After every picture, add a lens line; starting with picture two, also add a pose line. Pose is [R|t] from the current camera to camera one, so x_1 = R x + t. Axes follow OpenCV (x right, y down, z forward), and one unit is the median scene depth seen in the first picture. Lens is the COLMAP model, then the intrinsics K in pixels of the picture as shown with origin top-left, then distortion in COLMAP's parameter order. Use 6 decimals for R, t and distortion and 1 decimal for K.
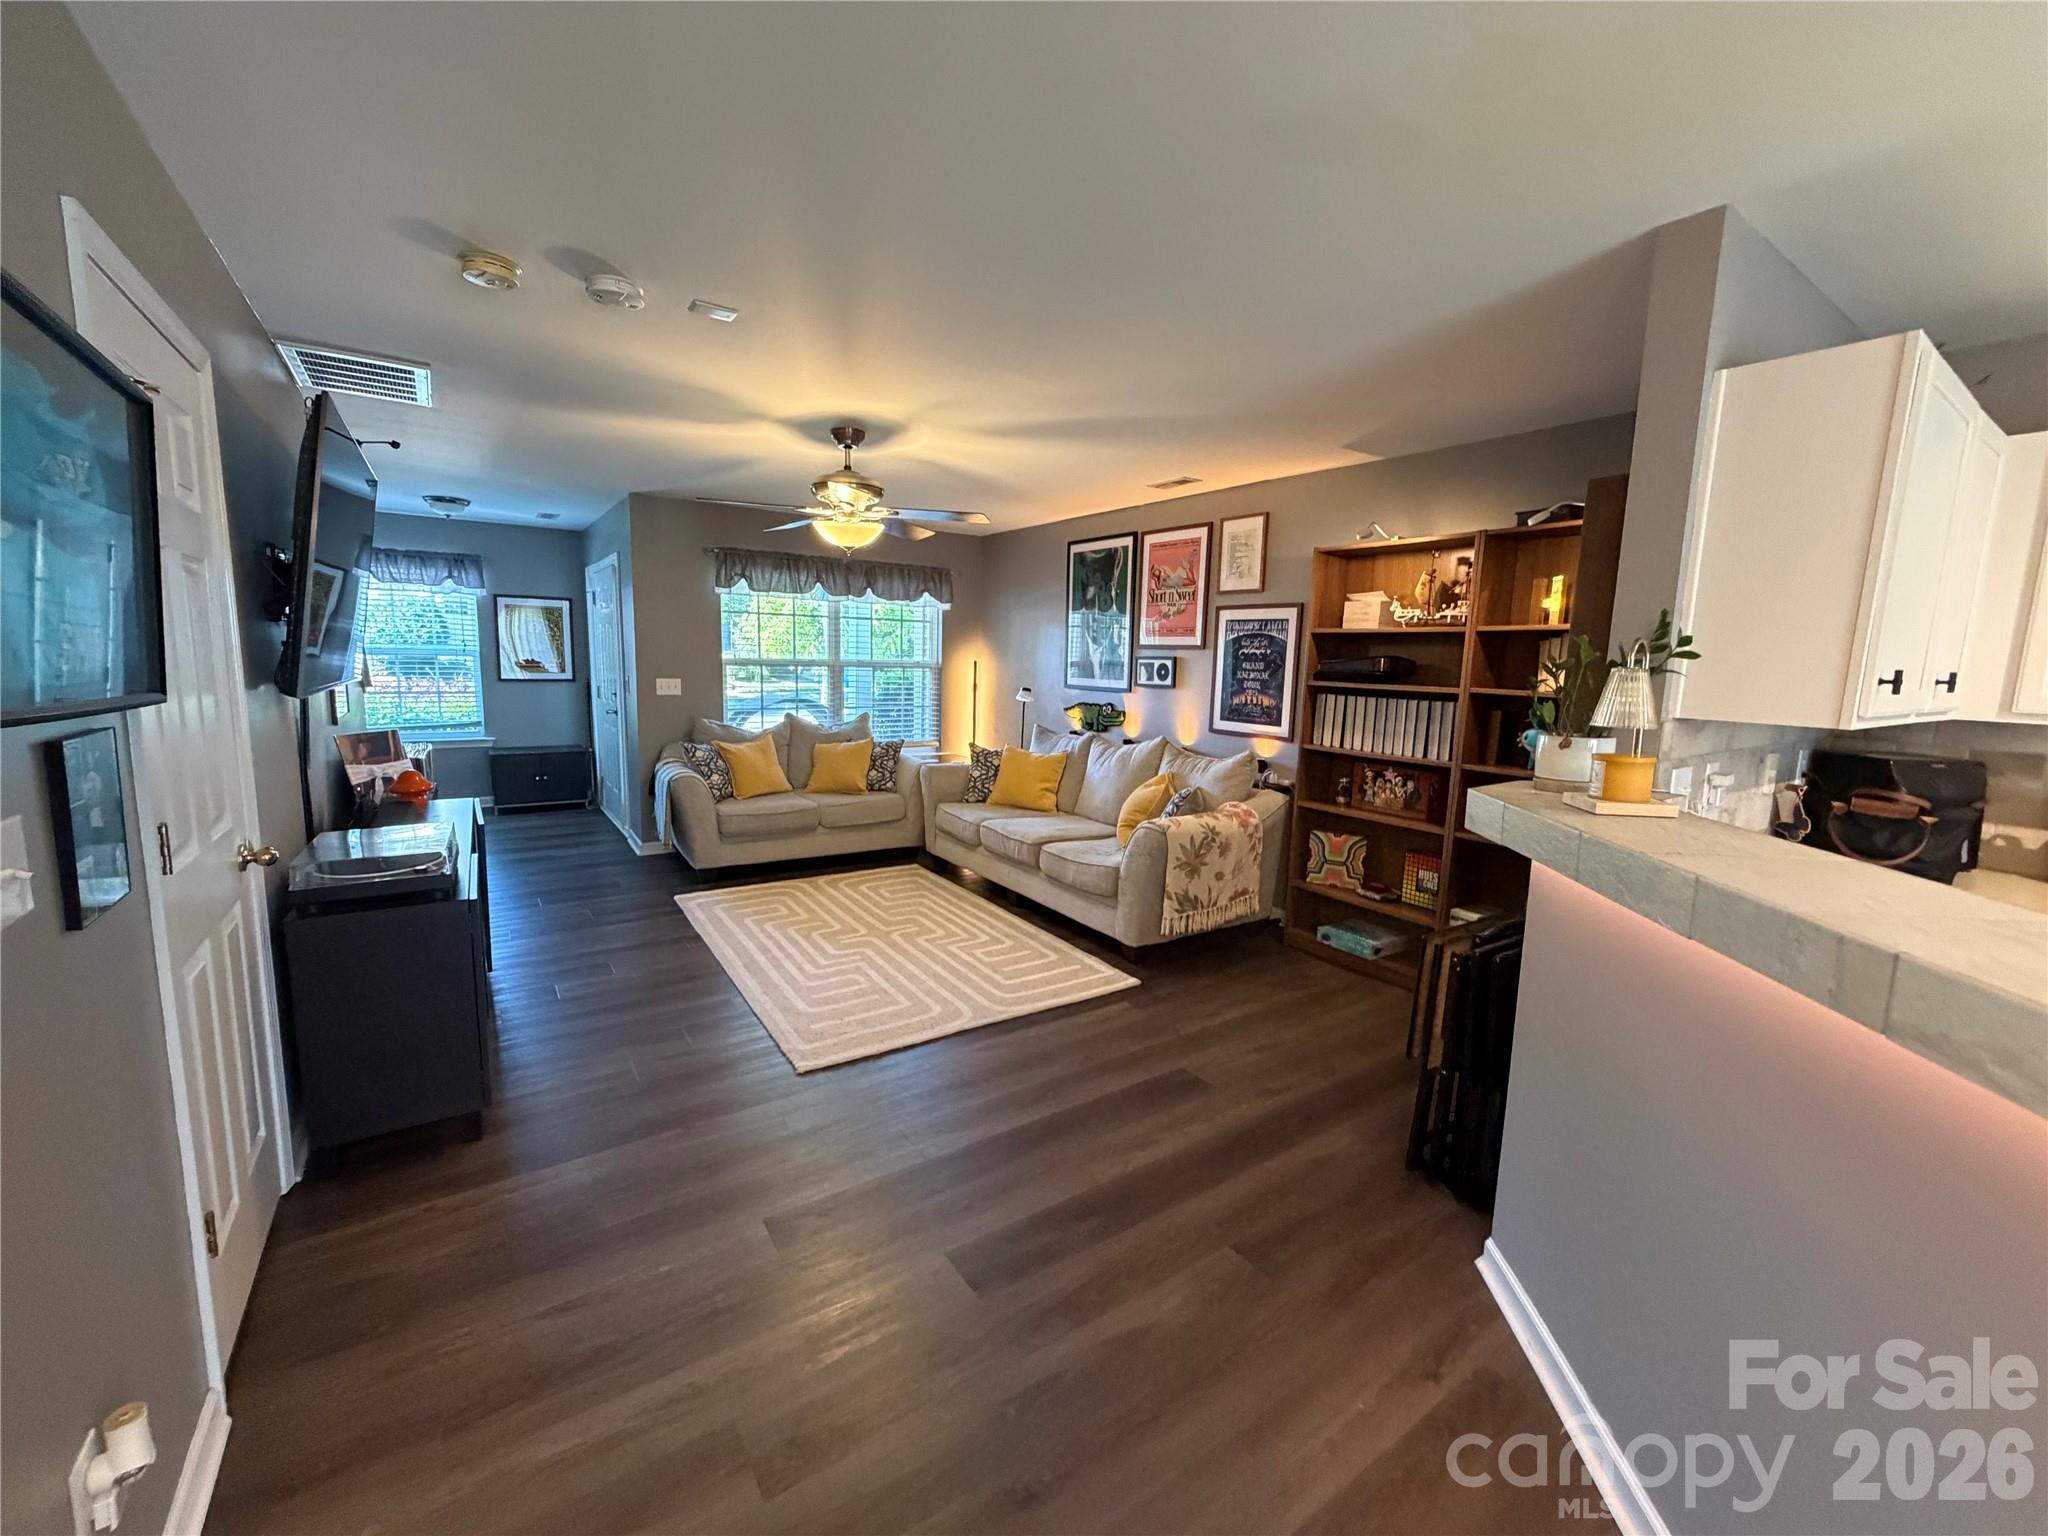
lens RADIAL K [[818.1, 0, 1016.4], [0, 818.1, 763.4], [0, 0, 1]] dist [0.001101, -0.000635]
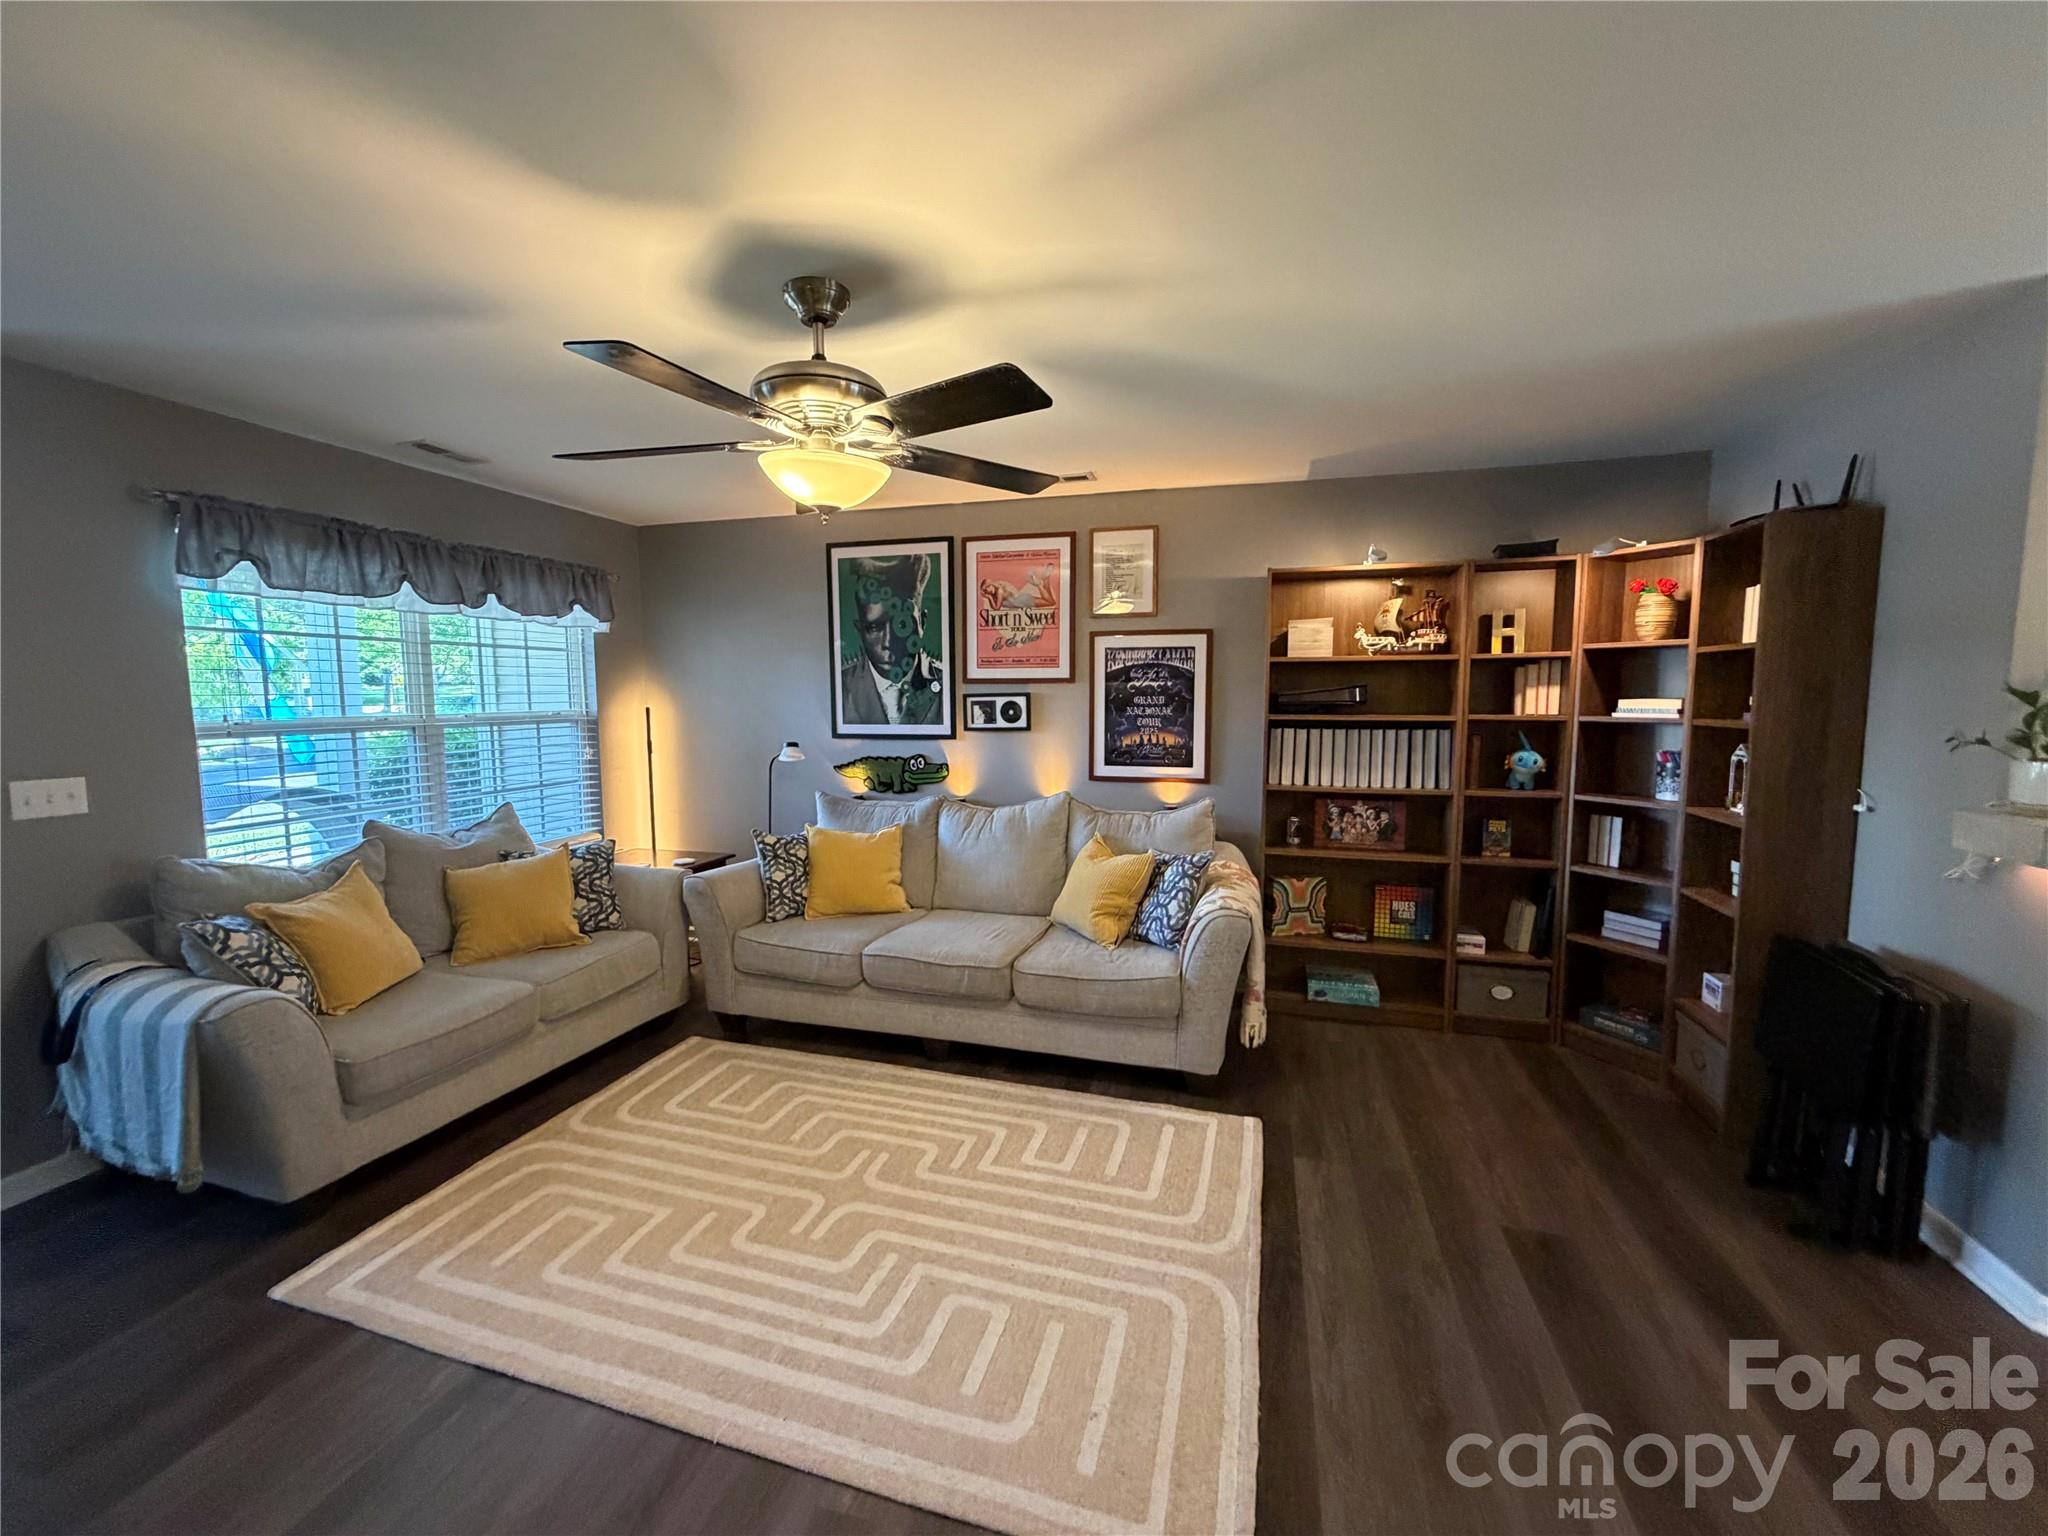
lens RADIAL K [[818.1, 0, 1015.5], [0, 818.1, 764.5], [0, 0, 1]] dist [0.001101, -0.000635]
pose [[0.767599, -0.086571, 0.635057, -0.391904], [0.109379, 0.993995, 0.003295, -0.072635], [-0.631529, 0.066932, 0.772458, 0.438927]]
